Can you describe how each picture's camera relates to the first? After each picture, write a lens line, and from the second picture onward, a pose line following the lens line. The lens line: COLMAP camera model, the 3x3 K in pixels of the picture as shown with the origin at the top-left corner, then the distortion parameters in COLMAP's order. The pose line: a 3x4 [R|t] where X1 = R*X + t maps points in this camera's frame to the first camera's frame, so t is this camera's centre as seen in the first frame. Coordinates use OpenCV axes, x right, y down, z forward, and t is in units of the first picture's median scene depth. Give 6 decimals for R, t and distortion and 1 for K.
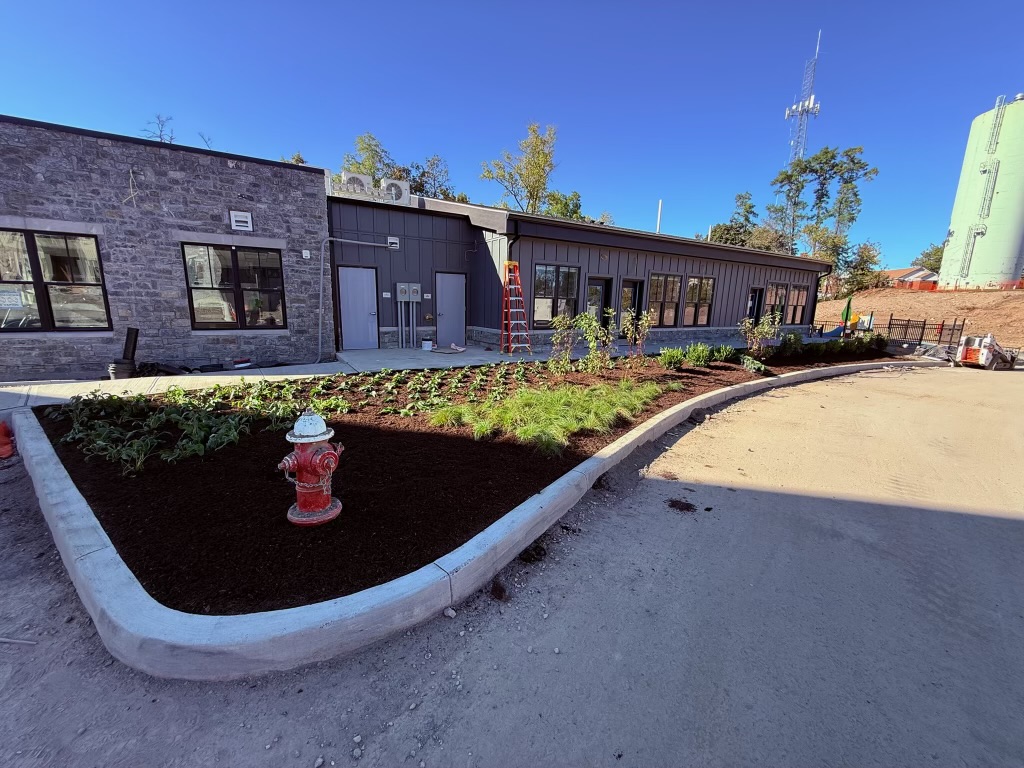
lens RADIAL K [[413.0, 0, 512.0], [0, 413.0, 384.0], [0, 0, 1]] dist [0.003464, 0.000879]
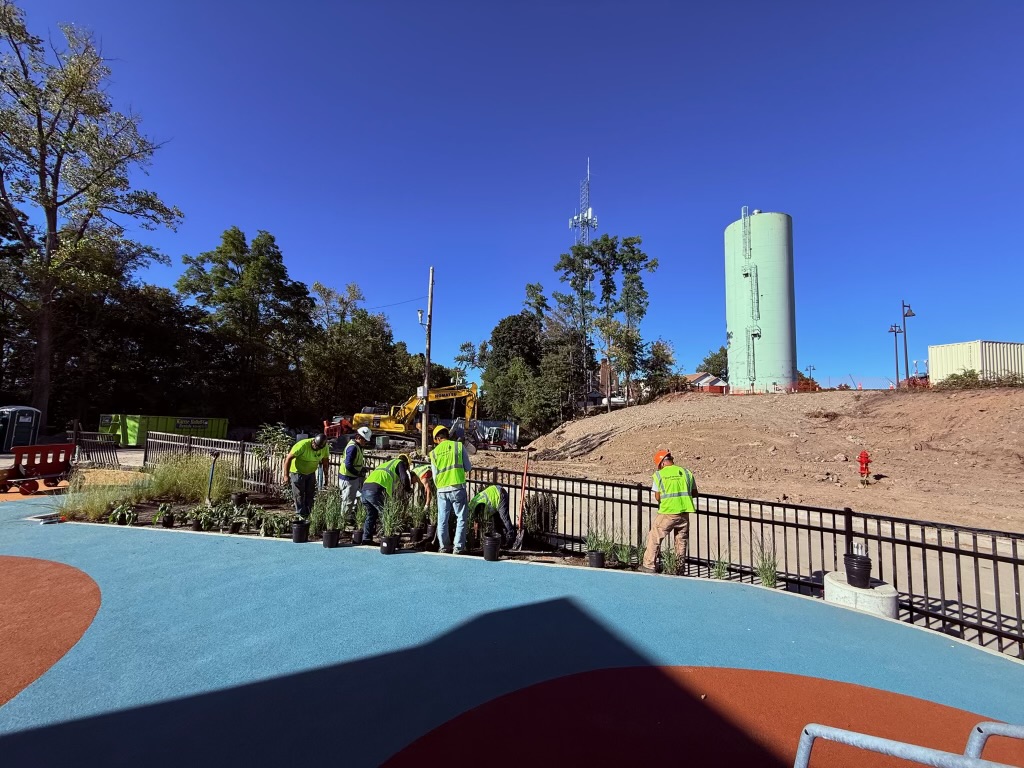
lens RADIAL K [[413.0, 0, 512.0], [0, 413.0, 384.0], [0, 0, 1]] dist [0.003464, 0.000879]
pose [[0.935056, 0.019497, 0.353962, 0.259182], [0.071905, 0.967299, -0.243232, -0.063294], [-0.347130, 0.252887, 0.903077, 0.343020]]
